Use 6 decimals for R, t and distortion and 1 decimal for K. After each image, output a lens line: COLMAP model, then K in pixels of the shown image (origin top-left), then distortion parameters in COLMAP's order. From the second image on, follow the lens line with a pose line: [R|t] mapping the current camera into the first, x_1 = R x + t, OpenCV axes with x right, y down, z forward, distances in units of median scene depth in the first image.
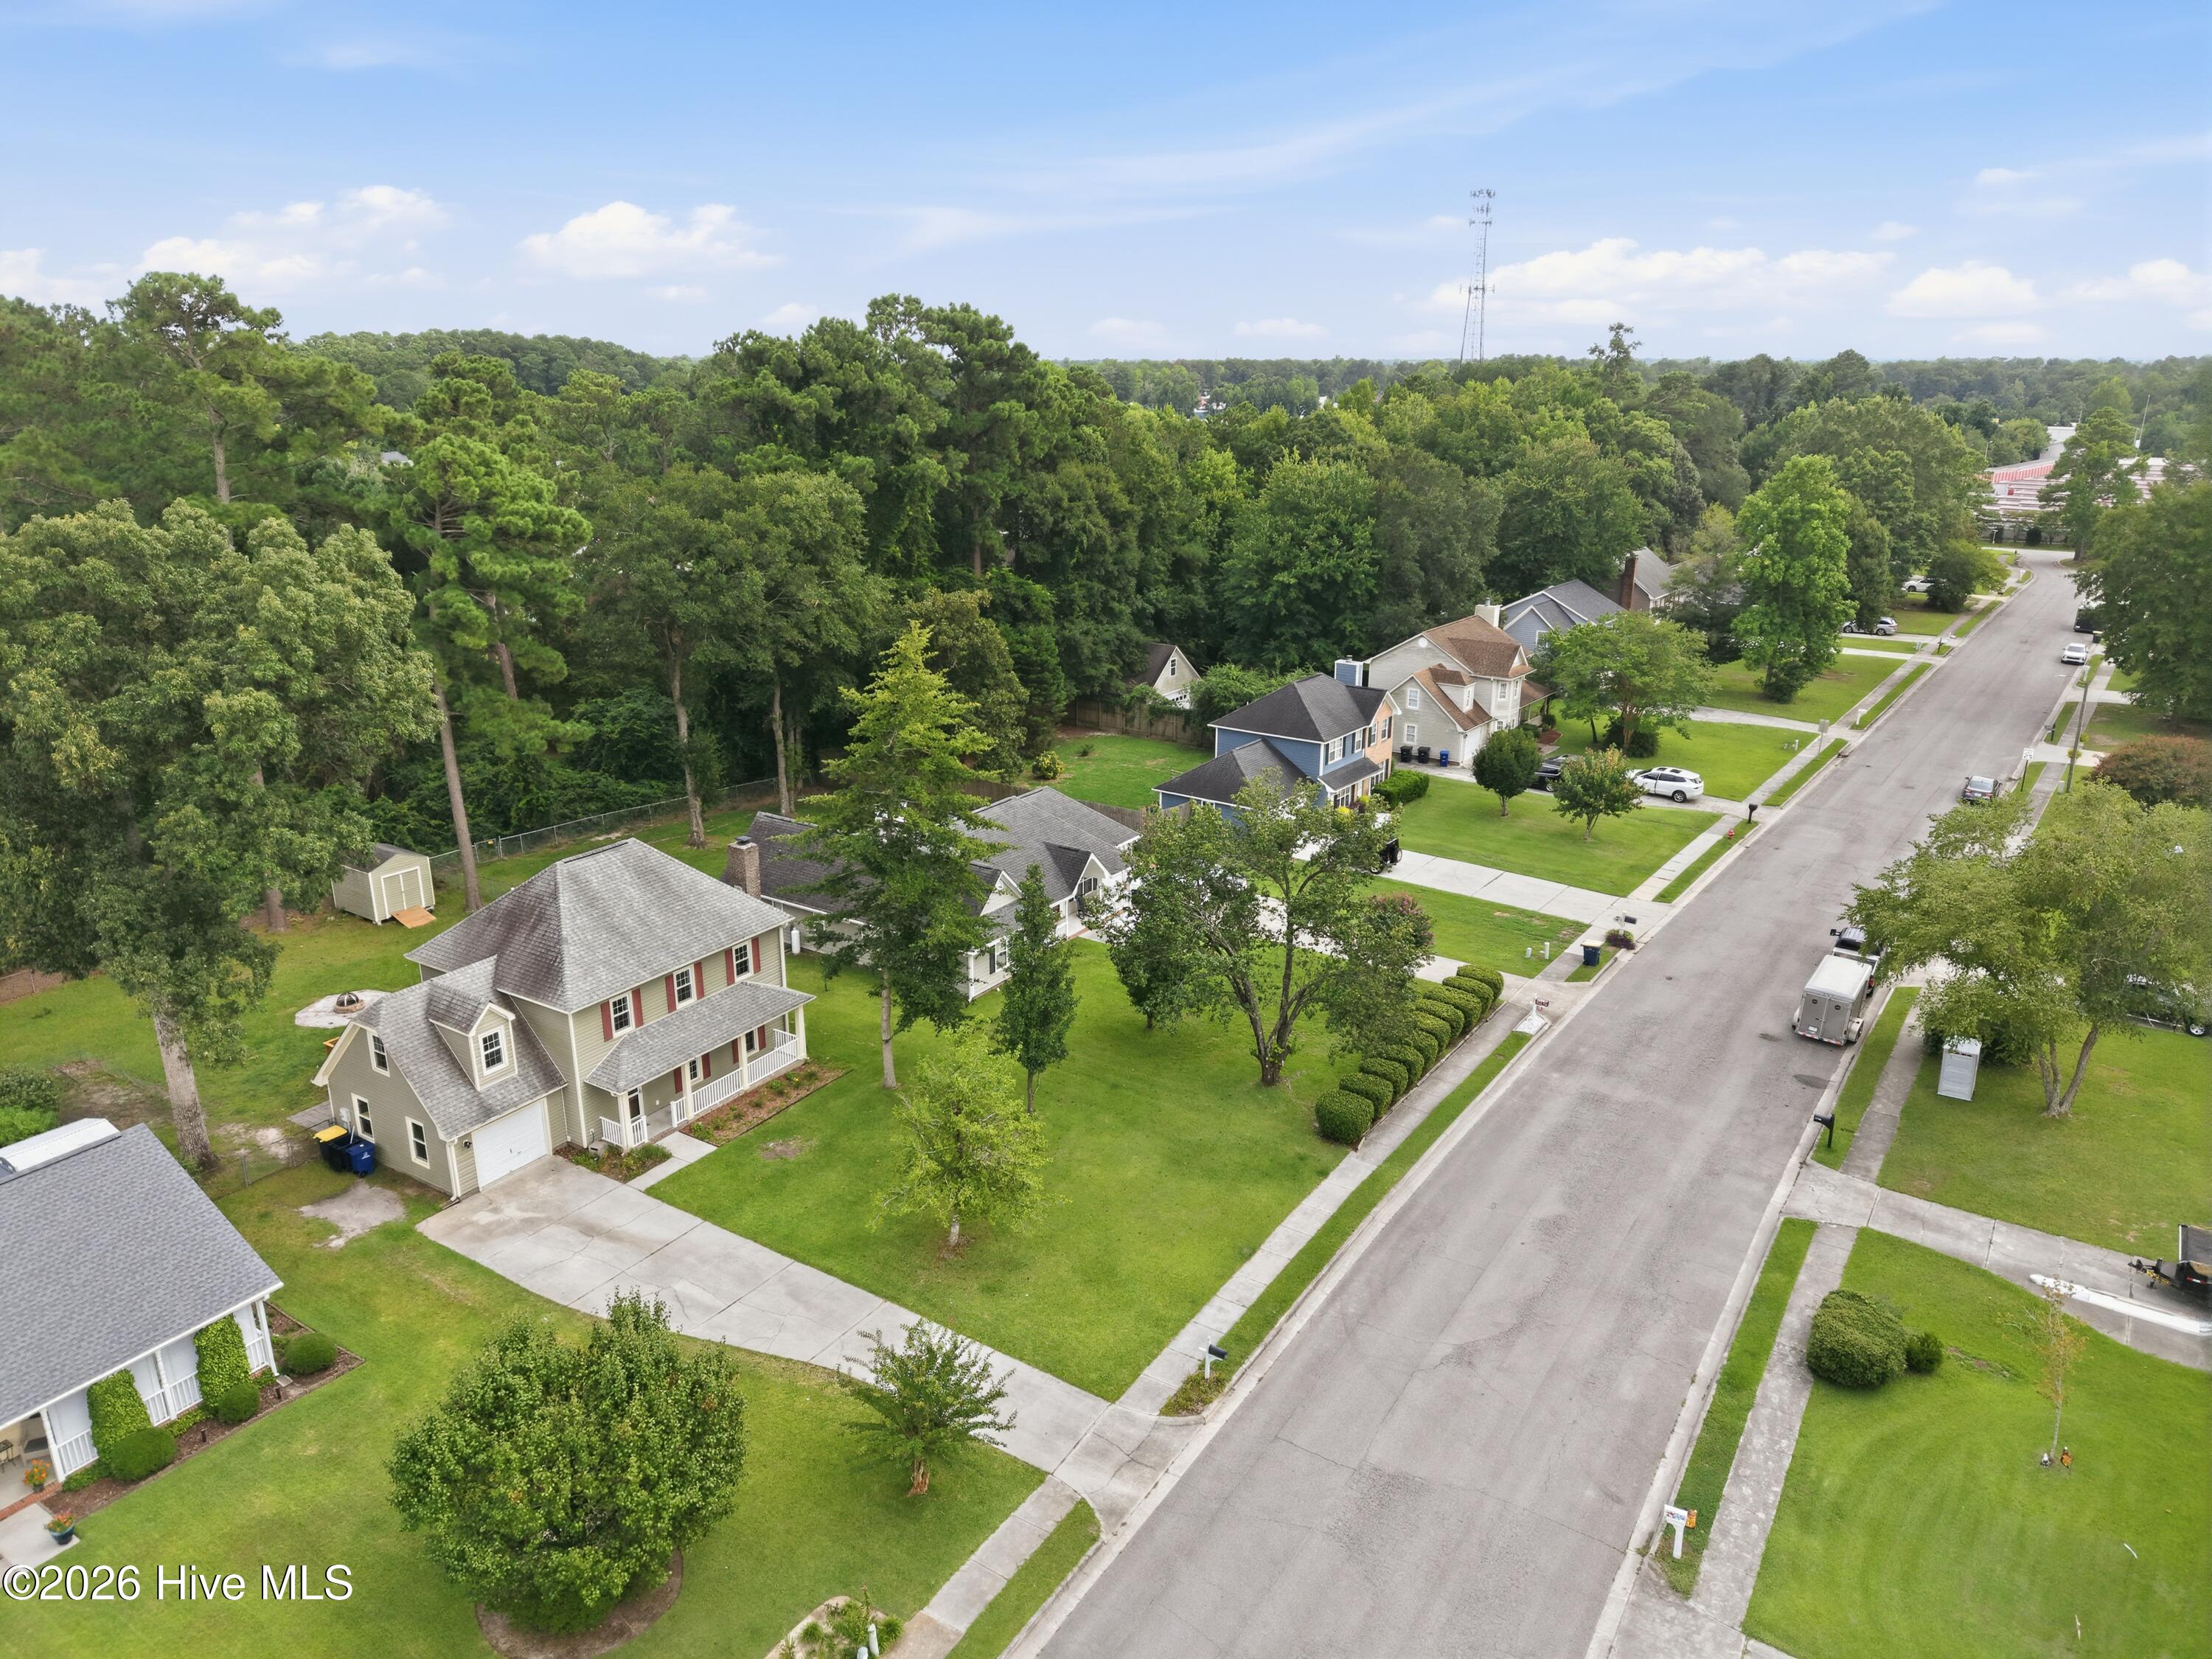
lens RADIAL K [[1467.1, 0, 1109.0], [0, 1467.1, 833.4], [0, 0, 1]] dist [0.066212, -0.083871]
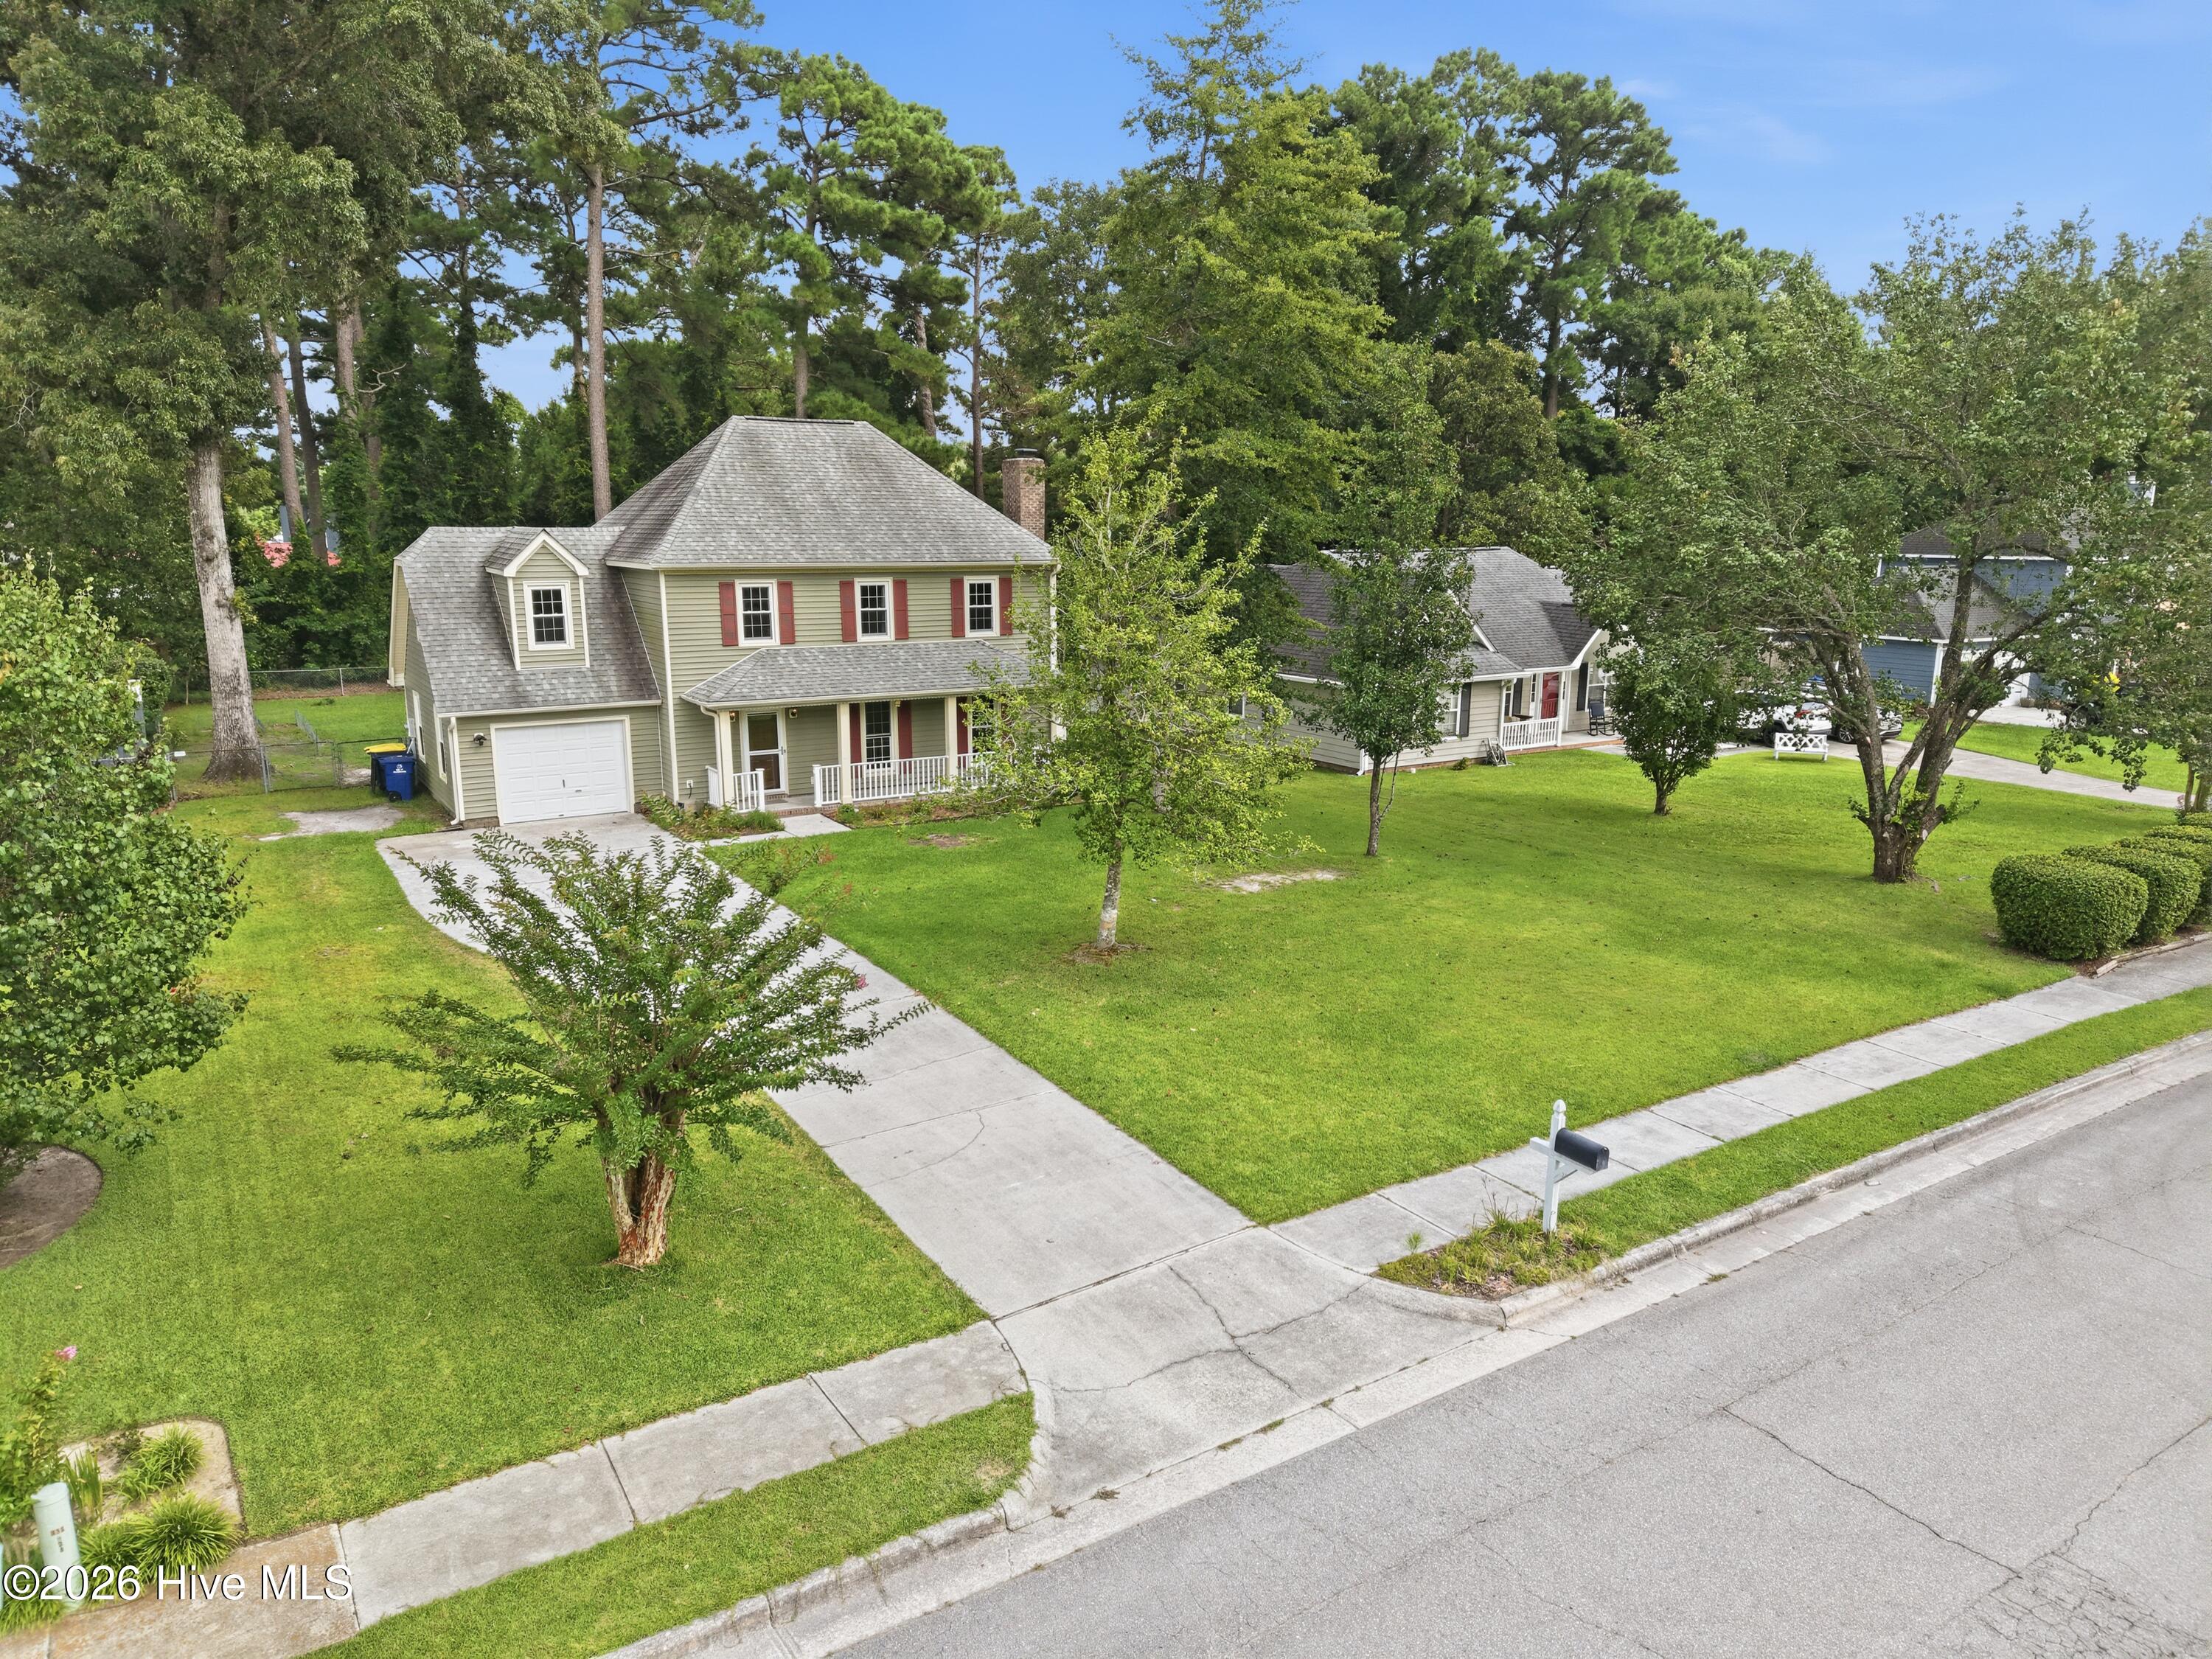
lens RADIAL K [[1467.1, 0, 1109.0], [0, 1467.1, 833.4], [0, 0, 1]] dist [0.066212, -0.083871]
pose [[0.905633, 0.086033, -0.415244, 0.088998], [-0.126644, 0.989388, -0.071218, 0.255239], [0.404711, 0.117086, 0.906918, 0.512560]]
